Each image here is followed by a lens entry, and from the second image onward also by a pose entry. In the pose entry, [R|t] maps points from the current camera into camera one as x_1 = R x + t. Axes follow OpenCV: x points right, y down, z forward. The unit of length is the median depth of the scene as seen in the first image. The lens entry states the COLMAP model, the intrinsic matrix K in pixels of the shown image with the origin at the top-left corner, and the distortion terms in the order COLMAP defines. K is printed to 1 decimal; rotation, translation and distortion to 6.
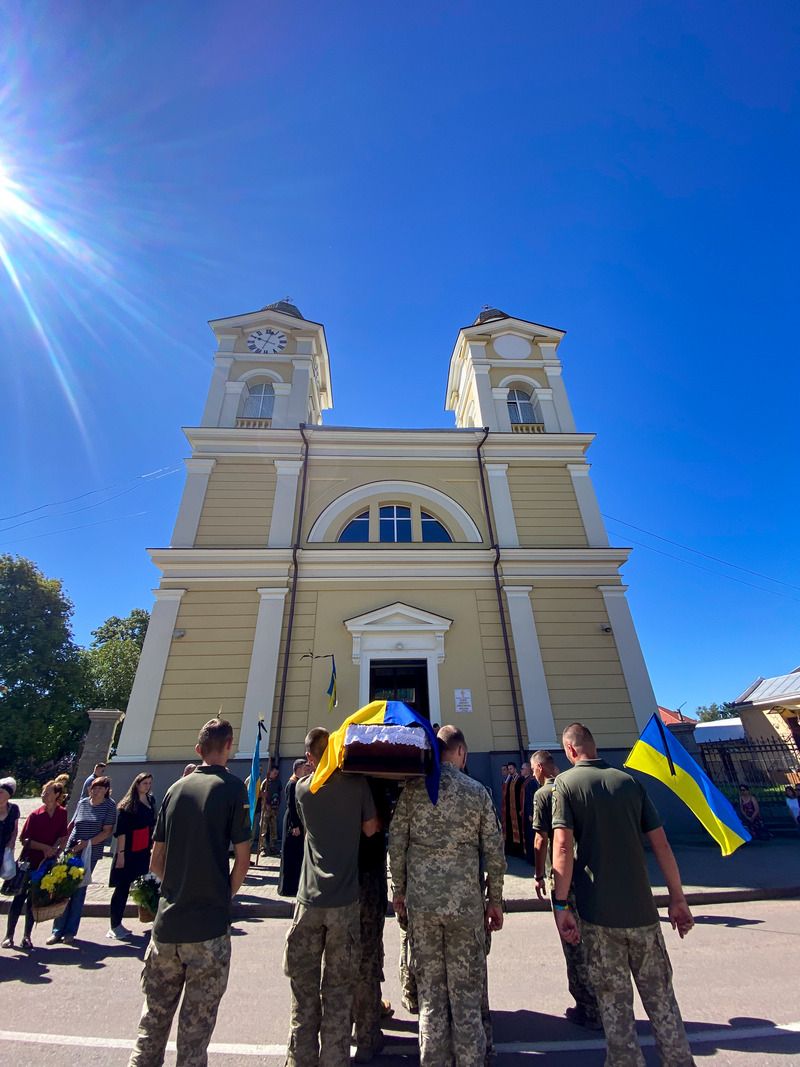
lens RADIAL K [[455.9, 0, 400.0], [0, 455.9, 533.5], [0, 0, 1]] dist [-0.016068, 0.000073]
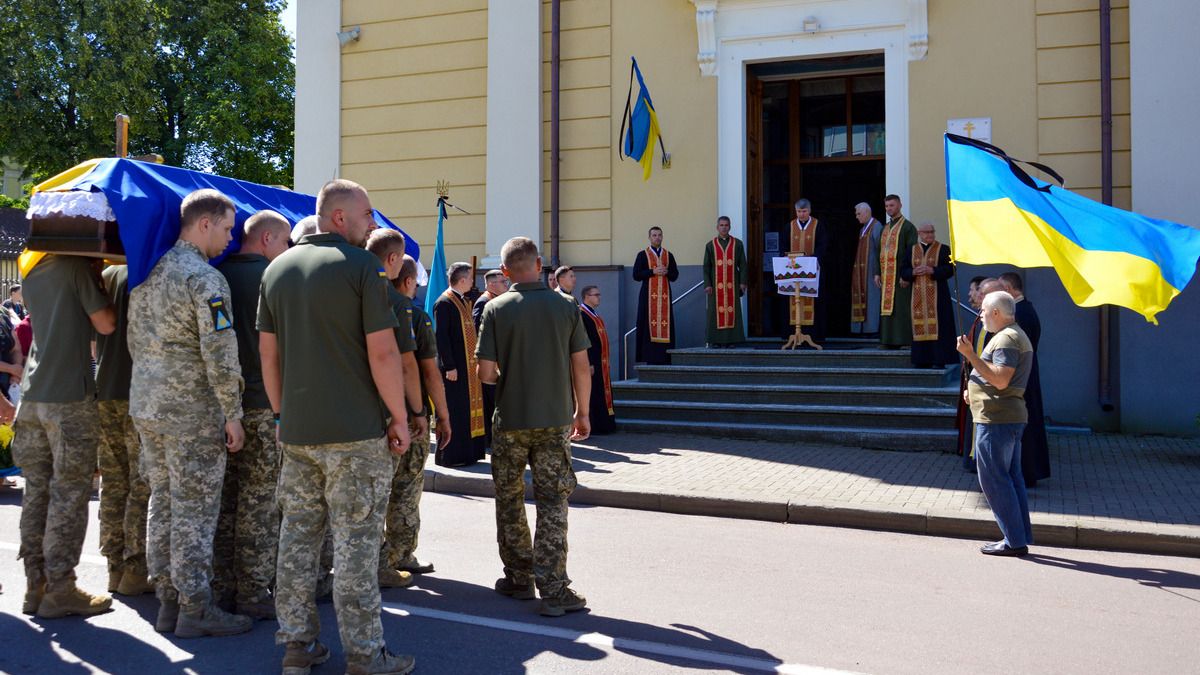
lens RADIAL K [[1151.0, 0, 600.0], [0, 1151.0, 337.5], [0, 0, 1]] dist [-0.010021, -0.012411]
pose [[0.911603, 0.035703, -0.409517, 1.479086], [0.167868, 0.877035, 0.450145, -0.030183], [0.375233, -0.479098, 0.793515, -0.187046]]
